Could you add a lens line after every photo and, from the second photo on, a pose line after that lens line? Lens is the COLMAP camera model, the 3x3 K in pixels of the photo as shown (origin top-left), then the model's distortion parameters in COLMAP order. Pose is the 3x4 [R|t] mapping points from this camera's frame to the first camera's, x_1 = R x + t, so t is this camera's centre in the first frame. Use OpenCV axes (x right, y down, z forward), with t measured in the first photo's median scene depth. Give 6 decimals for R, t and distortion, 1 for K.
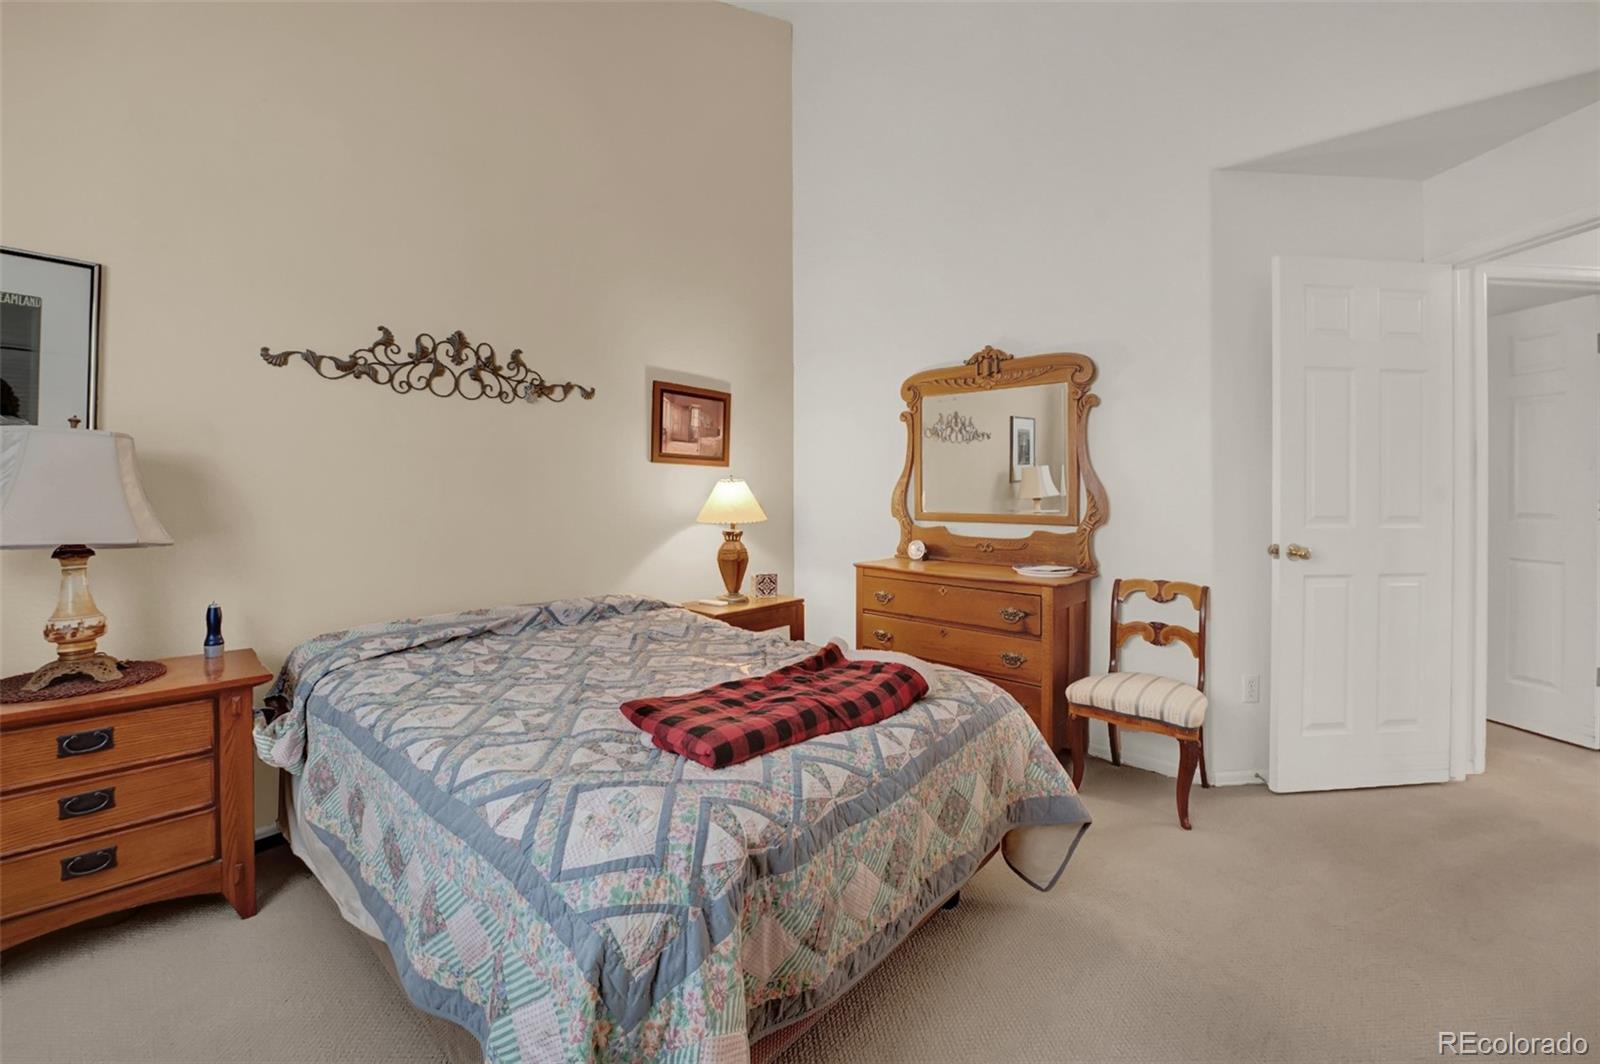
lens RADIAL K [[651.6, 0, 806.5], [0, 651.6, 500.5], [0, 0, 1]] dist [-0.011996, -0.000059]
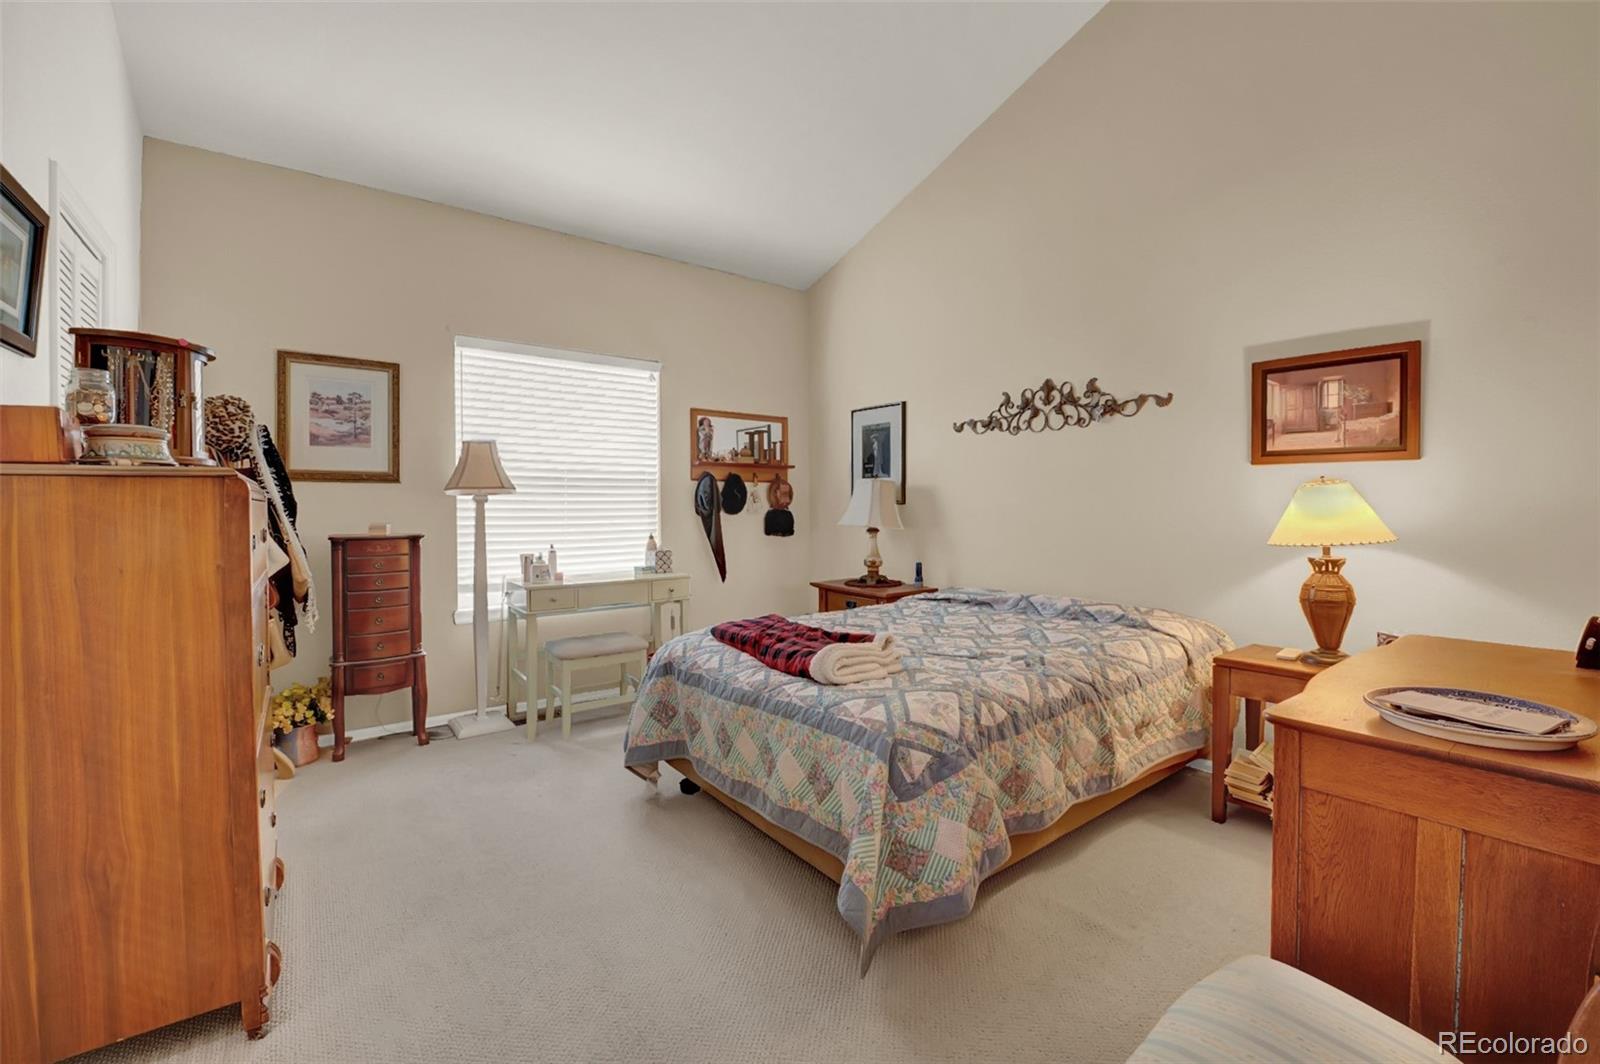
lens RADIAL K [[657.5, 0, 793.7], [0, 657.5, 527.9], [0, 0, 1]] dist [-0.018130, -0.000537]
pose [[-0.195973, 0.029925, -0.980153, 0.824418], [-0.006193, 0.999477, 0.031754, -0.002842], [0.980590, 0.012293, -0.195685, 0.737767]]
